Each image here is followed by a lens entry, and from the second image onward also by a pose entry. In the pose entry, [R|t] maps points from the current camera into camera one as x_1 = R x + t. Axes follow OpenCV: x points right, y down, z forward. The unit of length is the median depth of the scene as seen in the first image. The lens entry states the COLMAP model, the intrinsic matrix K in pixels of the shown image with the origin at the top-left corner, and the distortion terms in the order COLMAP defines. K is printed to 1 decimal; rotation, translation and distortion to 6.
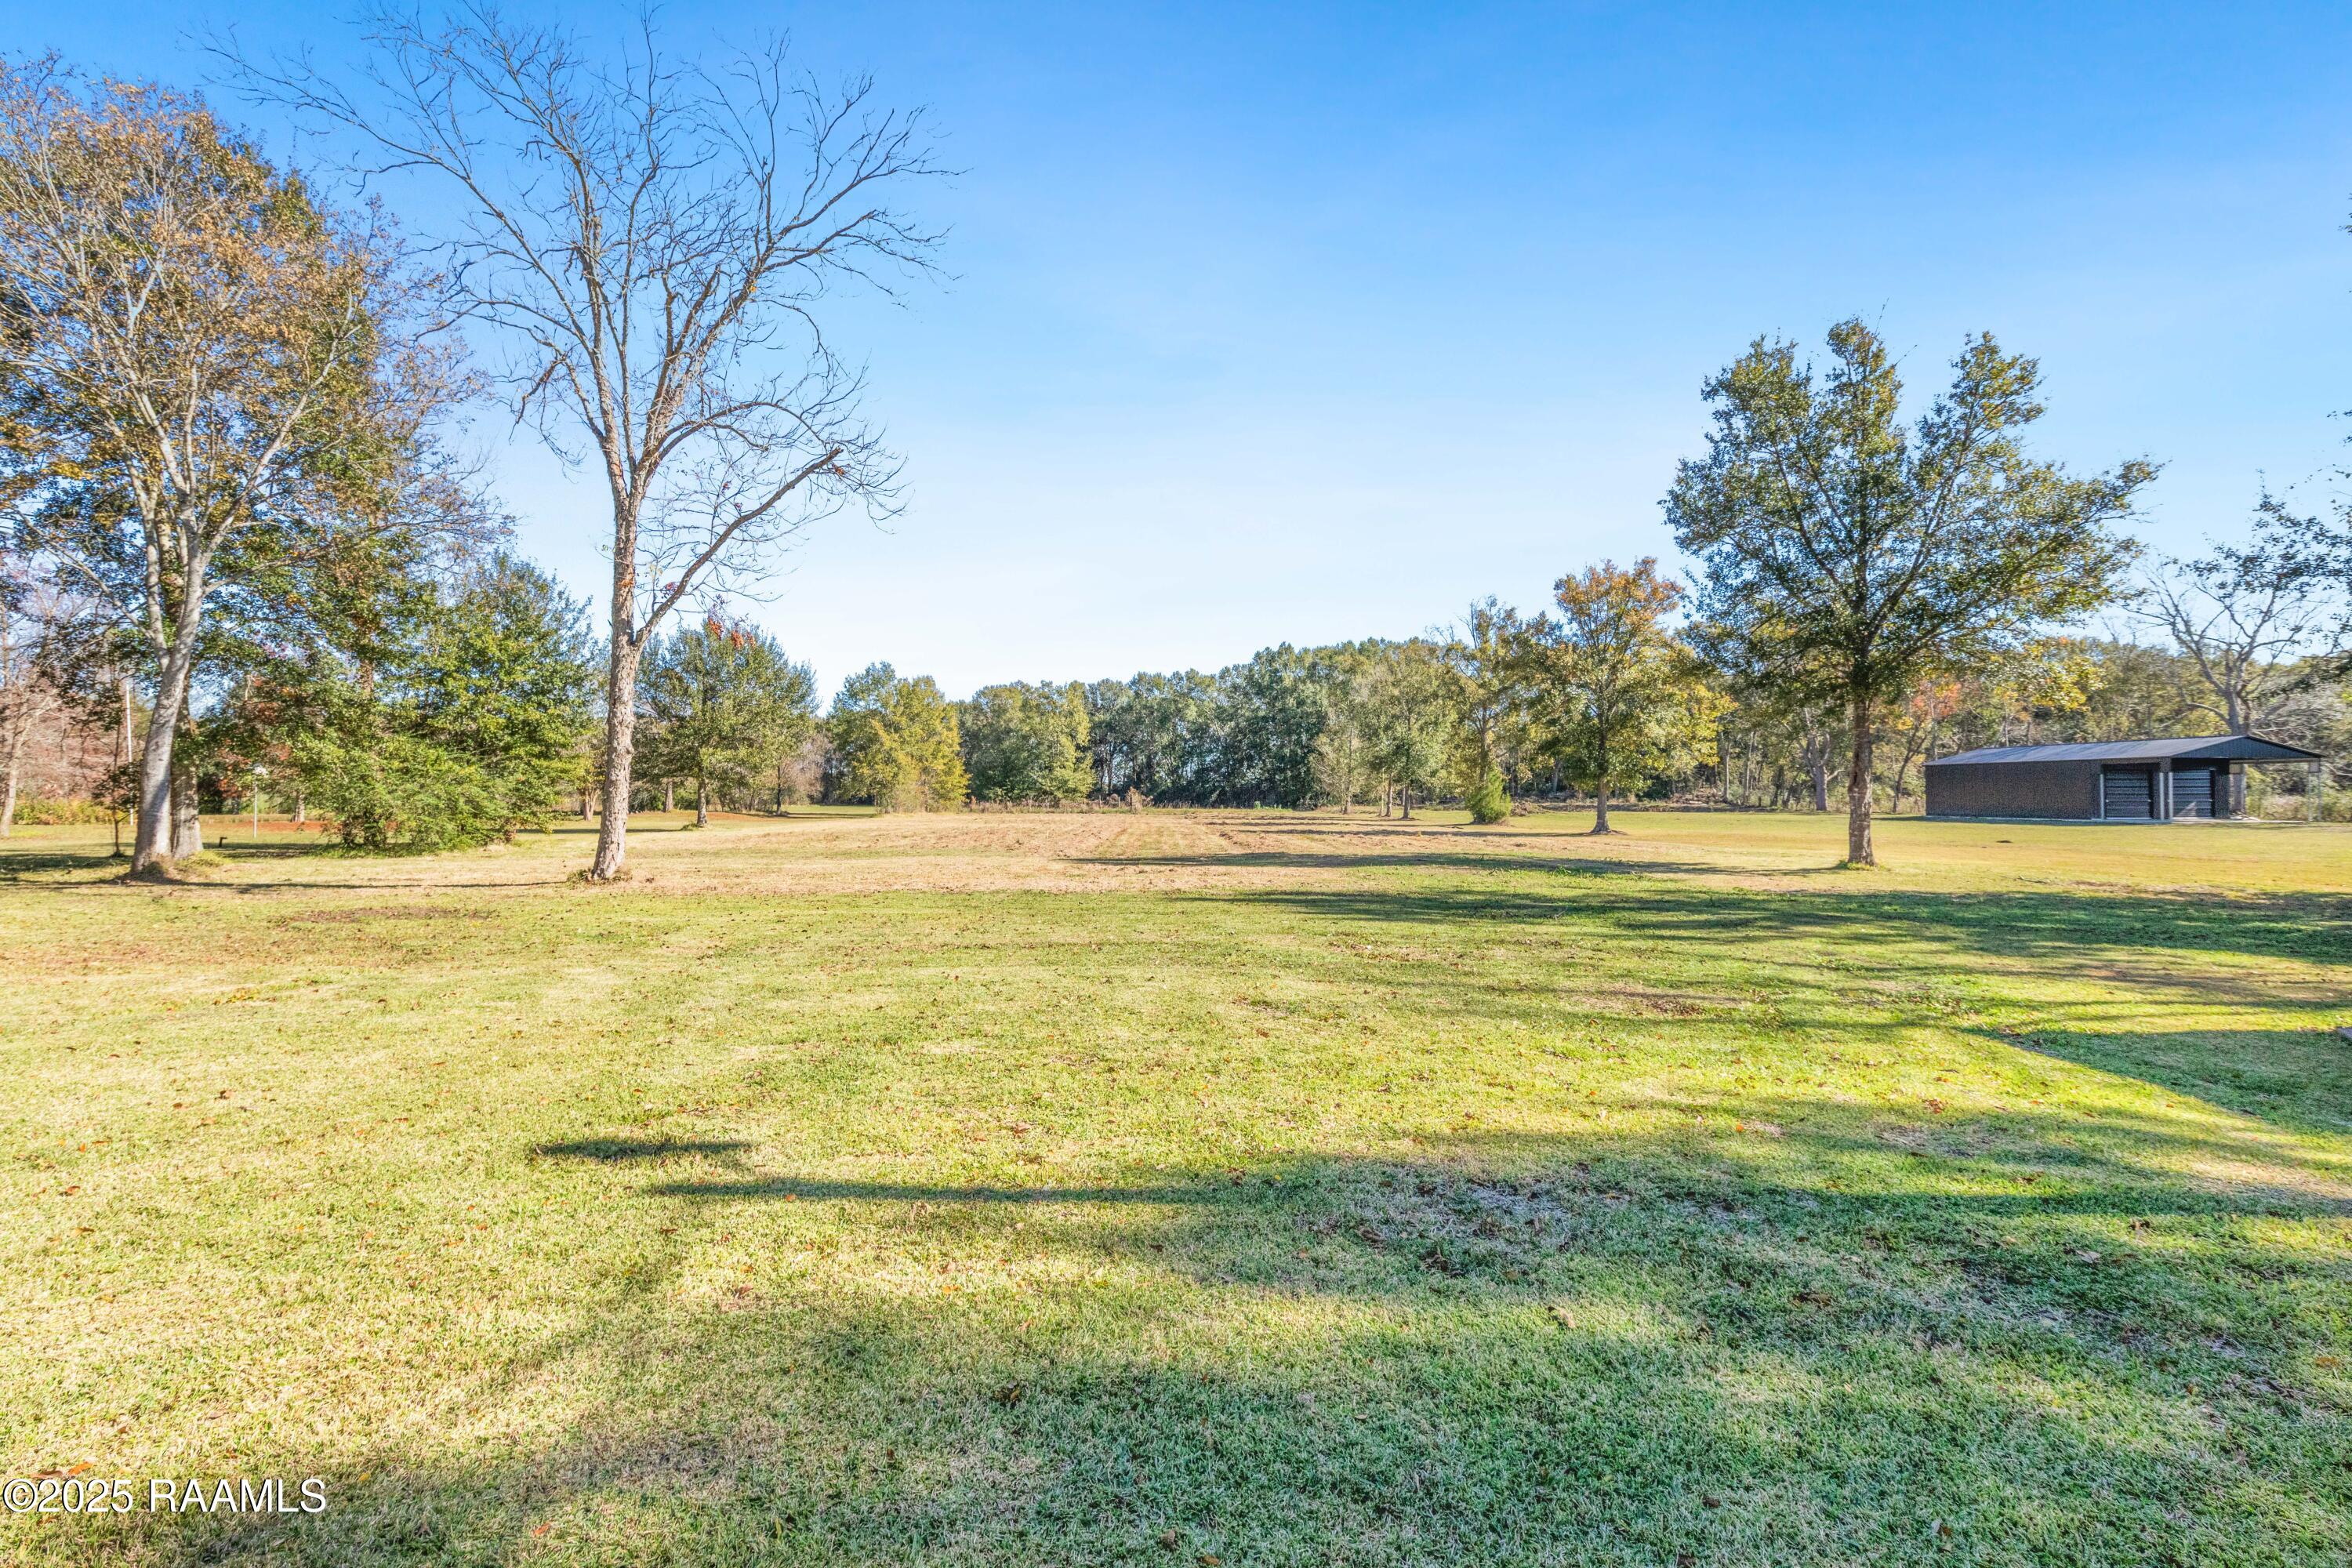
lens RADIAL K [[988.6, 0, 1176.0], [0, 988.6, 784.0], [0, 0, 1]] dist [-0.001507, -0.000197]
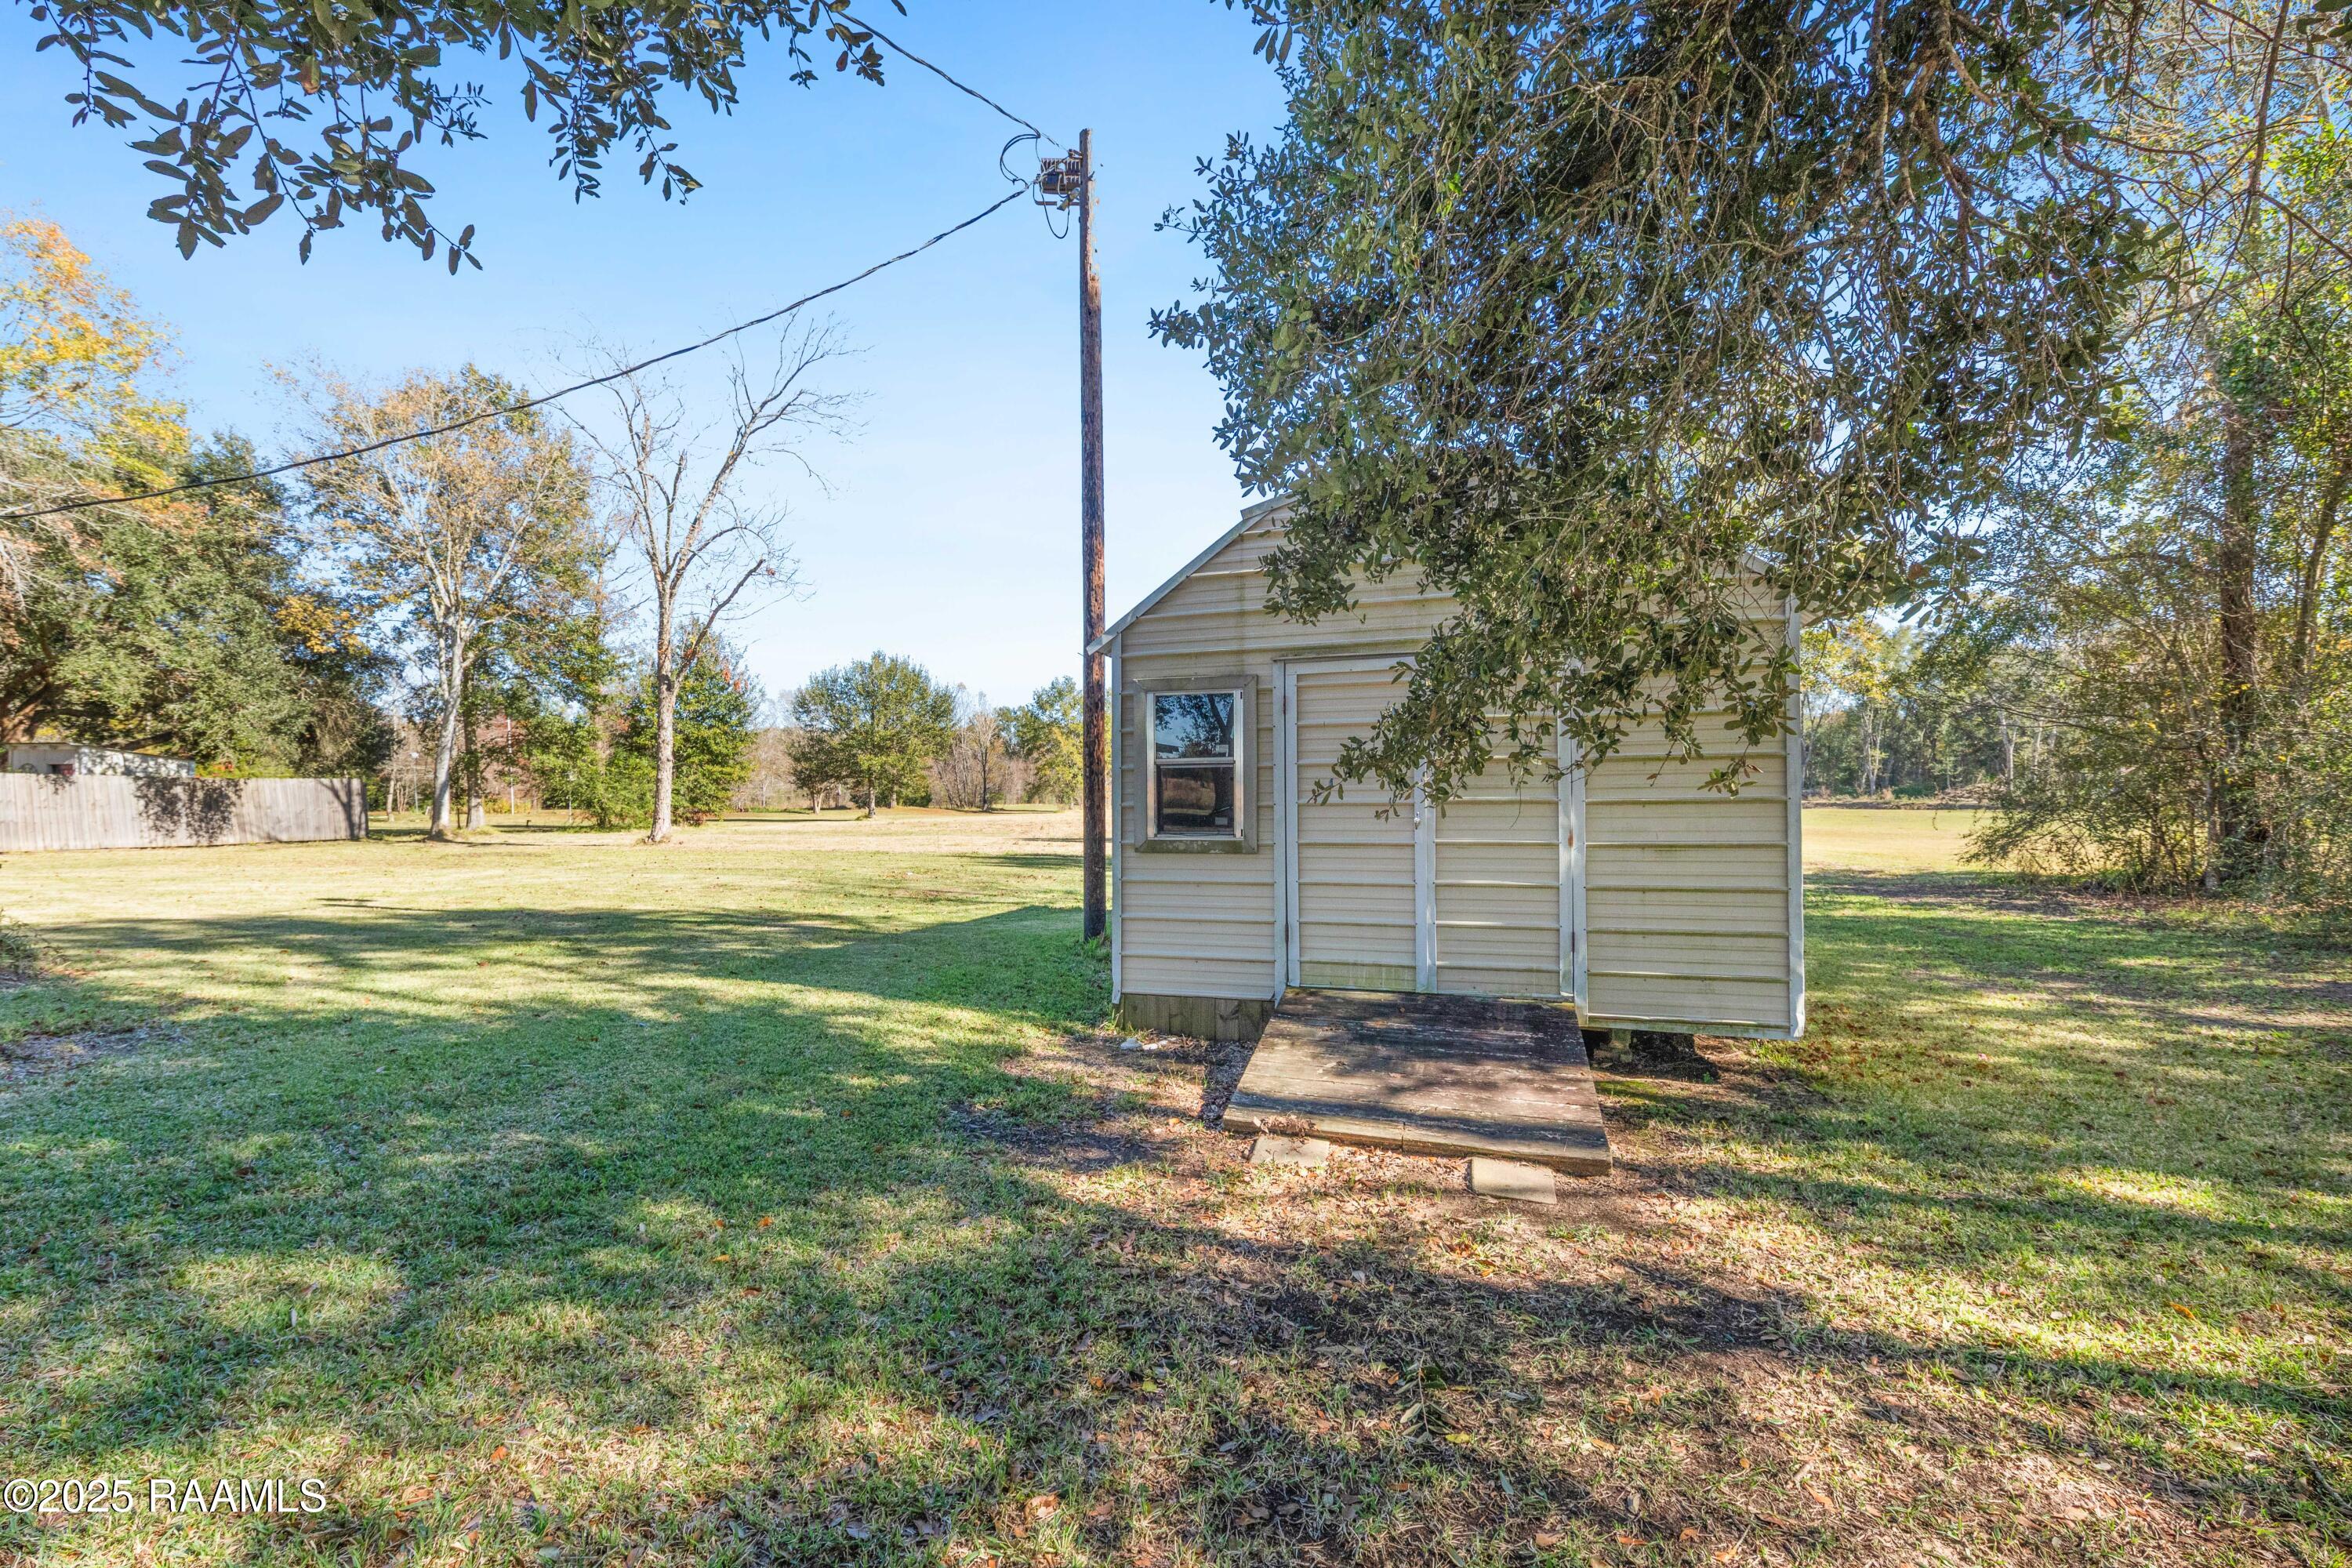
lens RADIAL K [[988.6, 0, 1176.0], [0, 988.6, 784.0], [0, 0, 1]] dist [-0.001507, -0.000197]
pose [[0.961210, -0.005892, -0.275755, 0.491744], [0.005821, 0.999982, -0.001077, 0.008951], [0.275757, -0.000570, 0.961227, -0.202809]]
